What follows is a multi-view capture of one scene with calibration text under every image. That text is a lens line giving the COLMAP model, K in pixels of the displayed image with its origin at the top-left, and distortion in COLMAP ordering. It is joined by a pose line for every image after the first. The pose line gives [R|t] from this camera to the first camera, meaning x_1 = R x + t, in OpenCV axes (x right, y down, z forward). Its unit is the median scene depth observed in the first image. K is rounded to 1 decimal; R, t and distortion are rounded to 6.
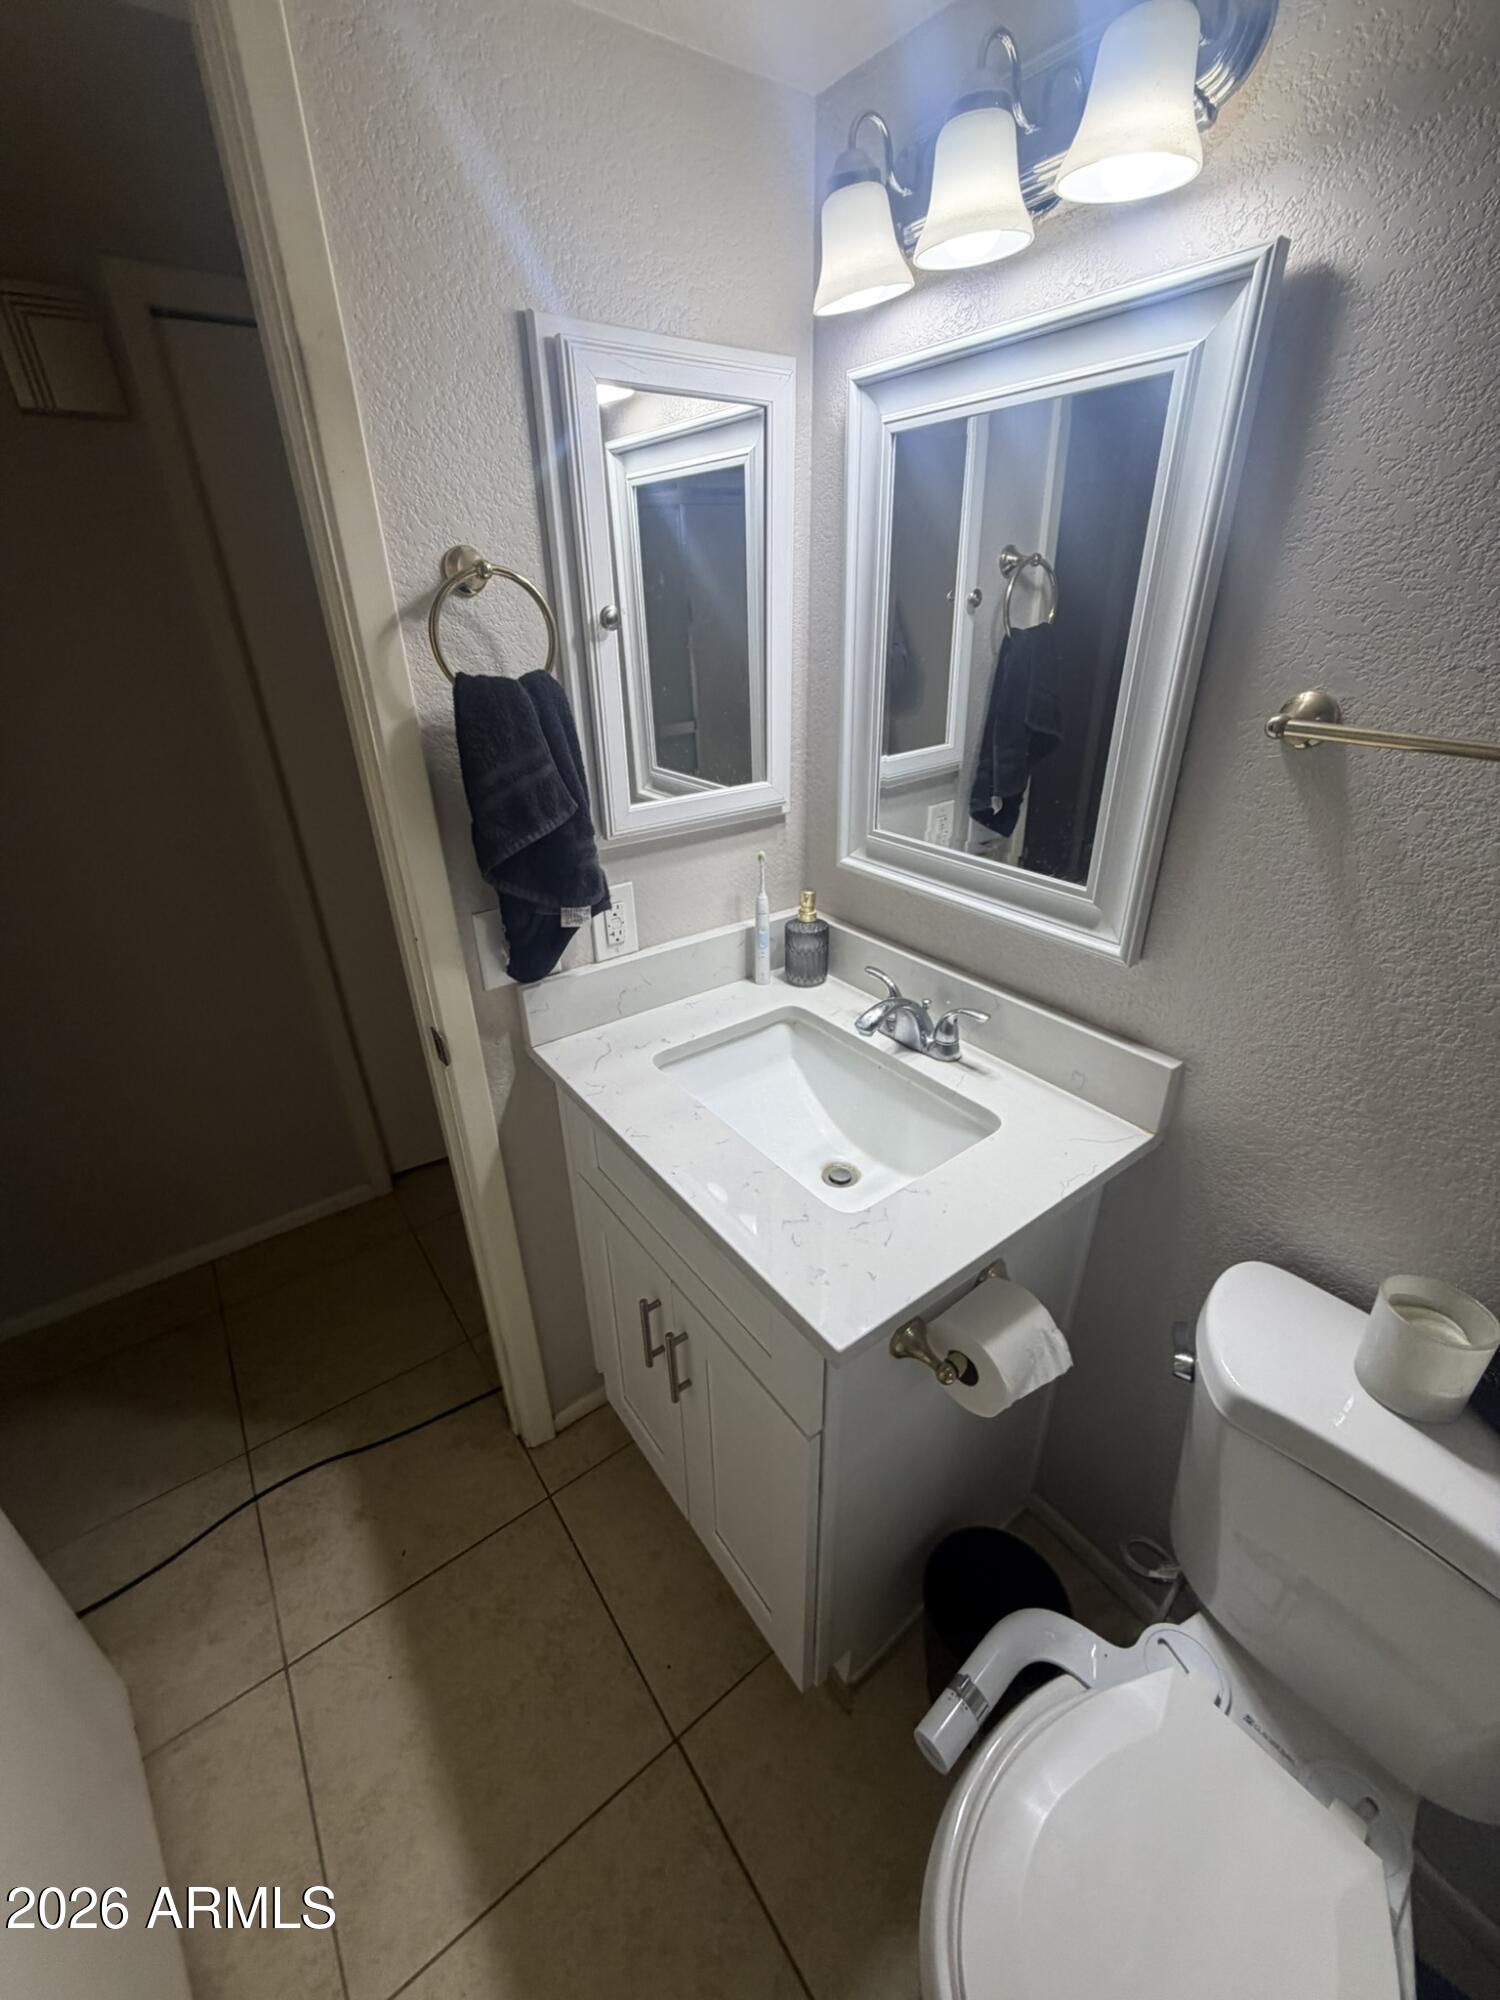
lens RADIAL K [[798.4, 0, 759.2], [0, 798.4, 994.3], [0, 0, 1]] dist [0.001815, 0.000167]
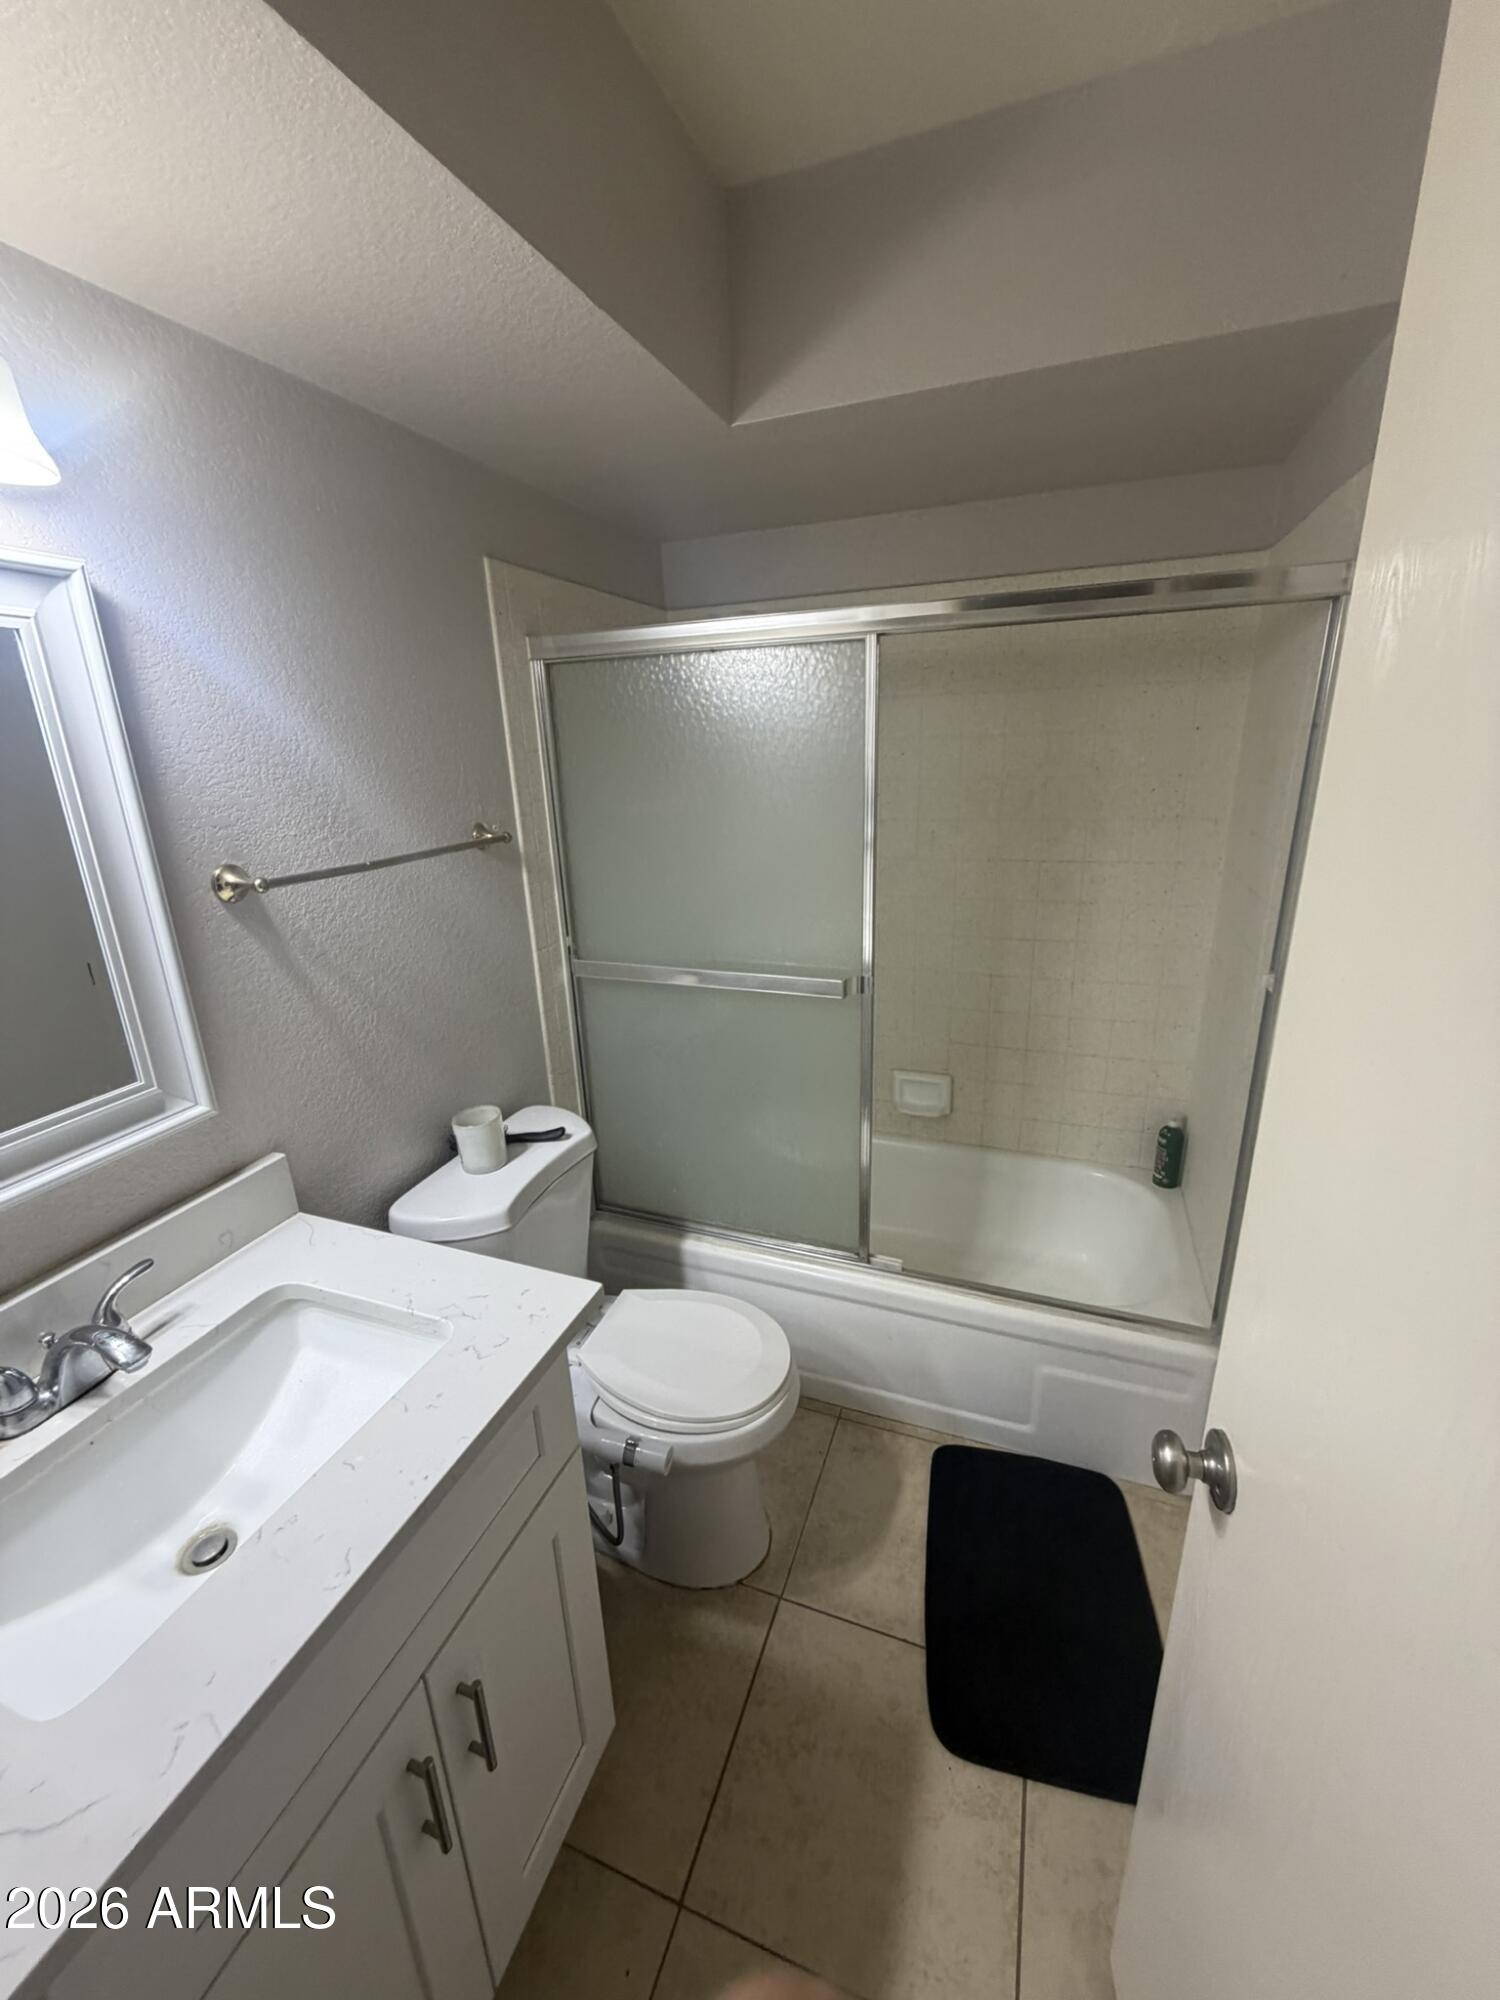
lens RADIAL K [[798.4, 0, 753.1], [0, 798.4, 993.4], [0, 0, 1]] dist [0.001815, 0.000167]
pose [[-0.534209, -0.225234, 0.814795, -0.739869], [0.414906, 0.769915, 0.484855, -0.359041], [-0.736529, 0.597077, -0.317844, 0.638365]]
